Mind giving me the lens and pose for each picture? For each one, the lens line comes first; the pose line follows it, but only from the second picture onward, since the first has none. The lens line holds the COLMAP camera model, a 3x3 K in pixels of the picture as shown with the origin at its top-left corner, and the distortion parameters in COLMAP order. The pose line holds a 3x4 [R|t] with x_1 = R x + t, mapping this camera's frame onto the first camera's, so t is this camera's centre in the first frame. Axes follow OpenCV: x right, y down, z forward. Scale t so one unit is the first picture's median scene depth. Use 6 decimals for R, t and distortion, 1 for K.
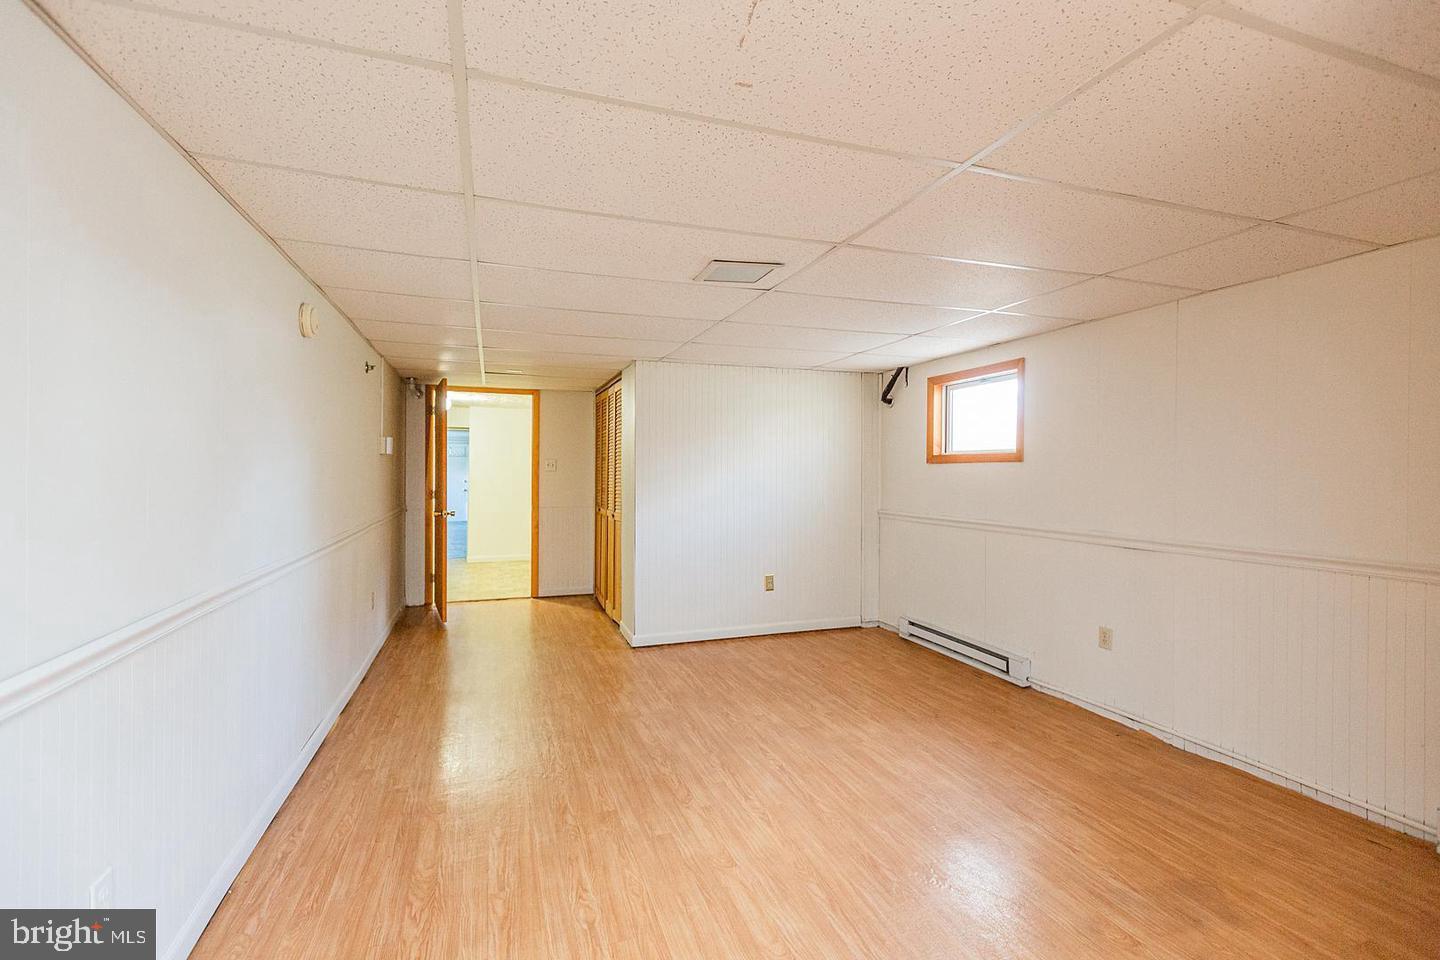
lens RADIAL K [[652.5, 0, 718.9], [0, 652.5, 472.4], [0, 0, 1]] dist [-0.000368, -0.000310]
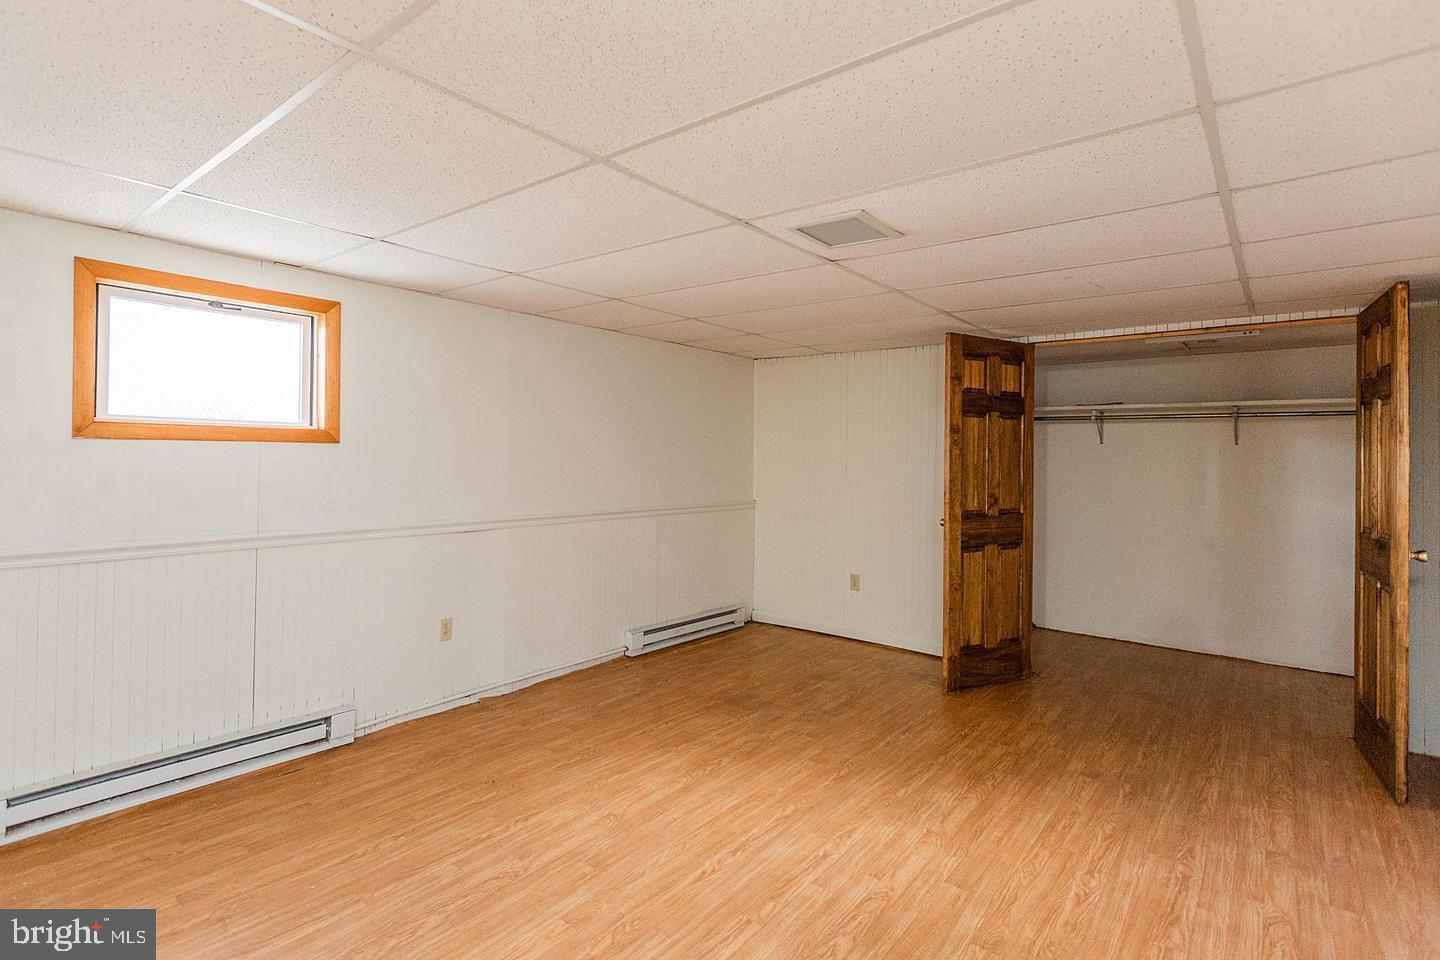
lens RADIAL K [[674.6, 0, 710.6], [0, 674.6, 471.9], [0, 0, 1]] dist [-0.000742, -0.000465]
pose [[-0.508032, -0.032504, 0.860724, -0.479853], [-0.014745, 0.999469, 0.029041, -0.014422], [-0.861212, 0.002062, -0.508242, 1.226709]]
